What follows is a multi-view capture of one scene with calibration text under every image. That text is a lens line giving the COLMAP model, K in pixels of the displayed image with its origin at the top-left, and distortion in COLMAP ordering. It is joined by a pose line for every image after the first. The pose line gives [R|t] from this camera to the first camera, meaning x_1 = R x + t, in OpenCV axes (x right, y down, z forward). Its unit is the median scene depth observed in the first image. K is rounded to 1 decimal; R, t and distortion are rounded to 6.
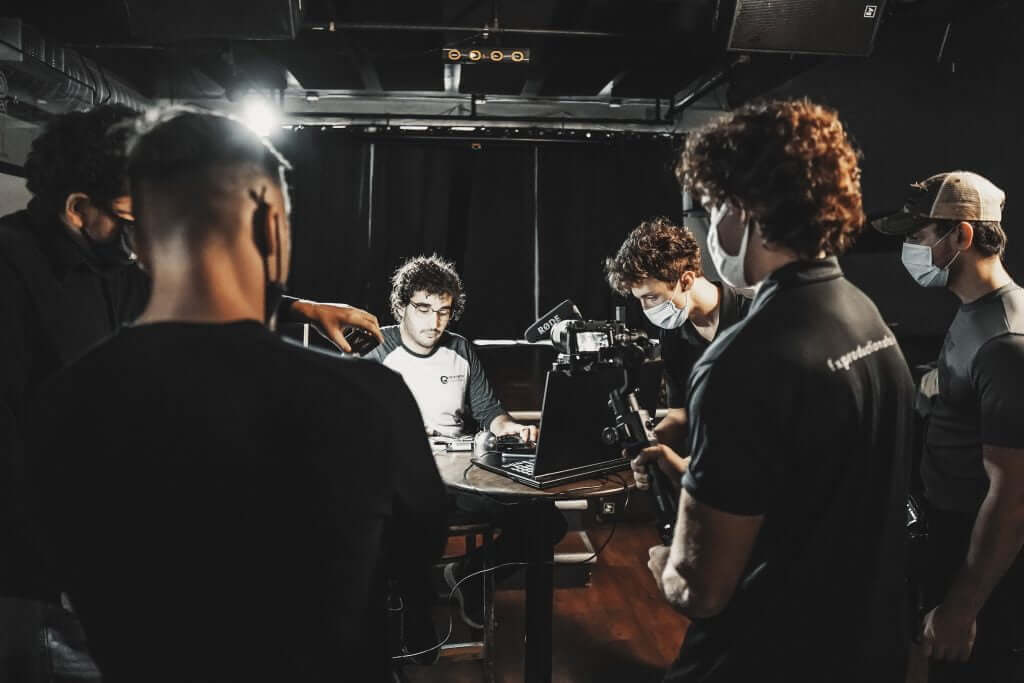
lens RADIAL K [[721.3, 0, 514.6], [0, 721.3, 335.3], [0, 0, 1]] dist [-0.105532, 0.064833]
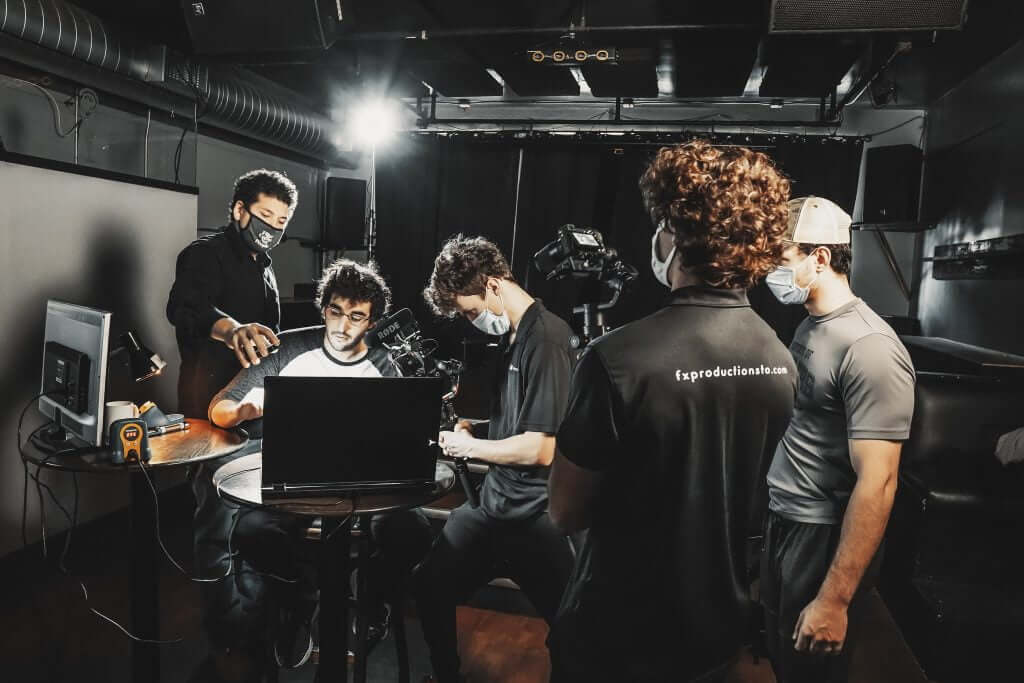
lens RADIAL K [[721.3, 0, 514.6], [0, 721.3, 335.3], [0, 0, 1]] dist [-0.105532, 0.064833]
pose [[0.948073, 0.066537, -0.311014, 0.127769], [-0.069716, 0.997566, 0.000899, -0.006750], [0.310317, 0.020831, 0.950405, 0.041349]]
